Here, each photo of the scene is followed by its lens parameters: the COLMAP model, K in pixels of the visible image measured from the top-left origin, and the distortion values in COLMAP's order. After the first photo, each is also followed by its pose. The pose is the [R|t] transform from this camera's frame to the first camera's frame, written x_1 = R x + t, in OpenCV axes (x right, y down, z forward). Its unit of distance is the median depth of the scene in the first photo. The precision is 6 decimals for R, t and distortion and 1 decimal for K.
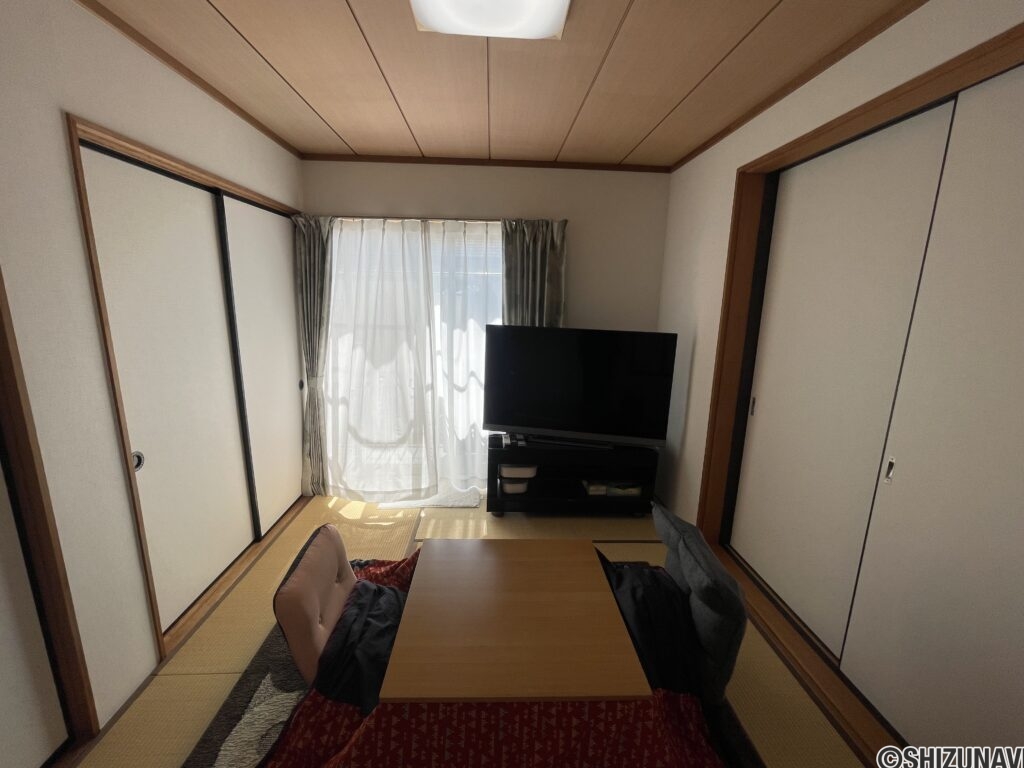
lens RADIAL K [[418.2, 0, 512.3], [0, 418.2, 379.9], [0, 0, 1]] dist [-0.002524, -0.000061]
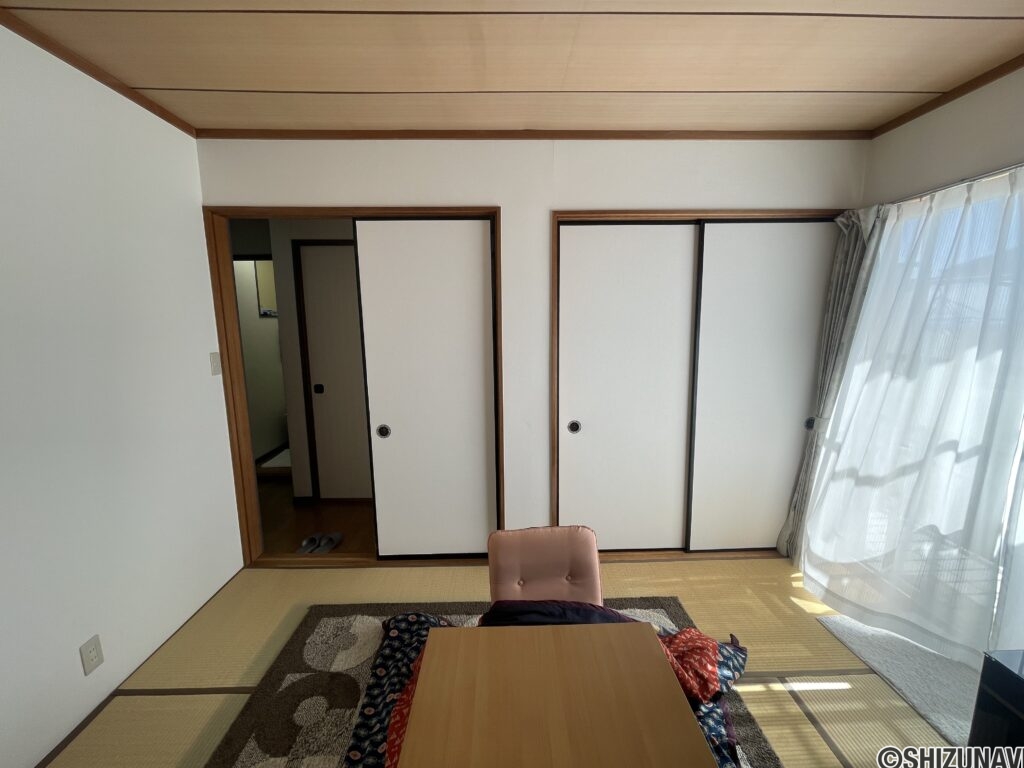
lens RADIAL K [[418.2, 0, 512.3], [0, 418.2, 379.9], [0, 0, 1]] dist [-0.002524, -0.000061]
pose [[-0.024674, 0.129551, -0.991266, 0.326469], [-0.192979, 0.972300, 0.131875, -0.070679], [0.980893, 0.194547, 0.001010, 0.436240]]
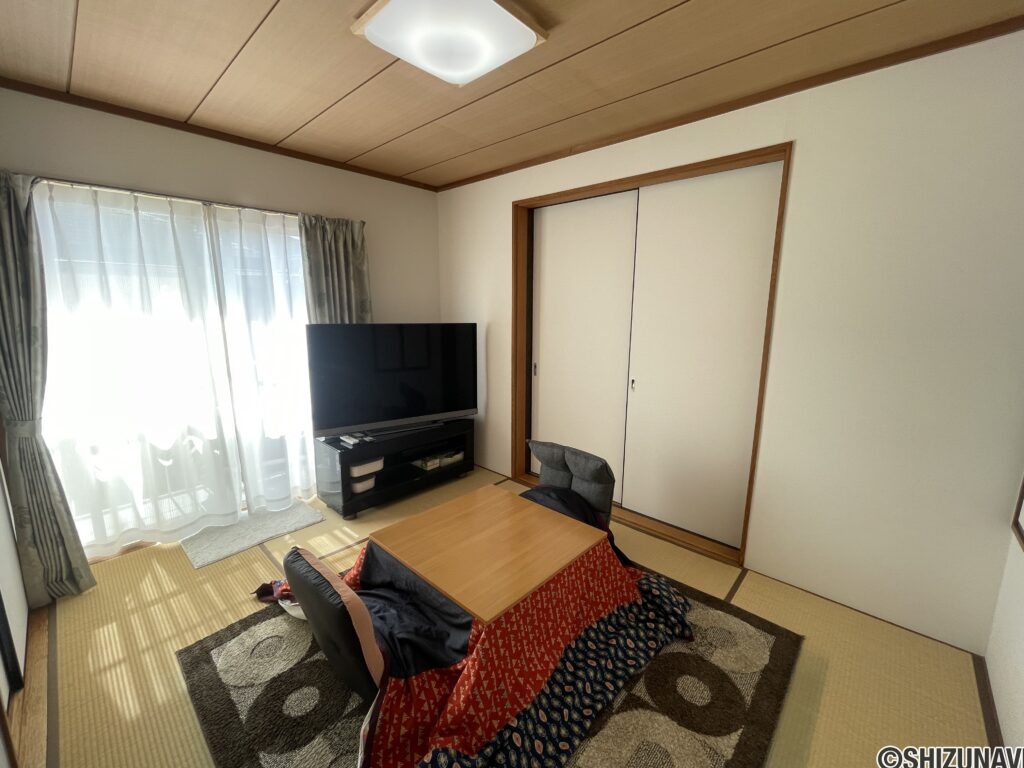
lens RADIAL K [[418.2, 0, 512.3], [0, 418.2, 379.9], [0, 0, 1]] dist [-0.002524, -0.000061]
pose [[0.715051, -0.146207, 0.683612, -0.393358], [0.149058, 0.987284, 0.055242, 0.006121], [-0.682996, 0.062397, 0.727752, 0.010712]]
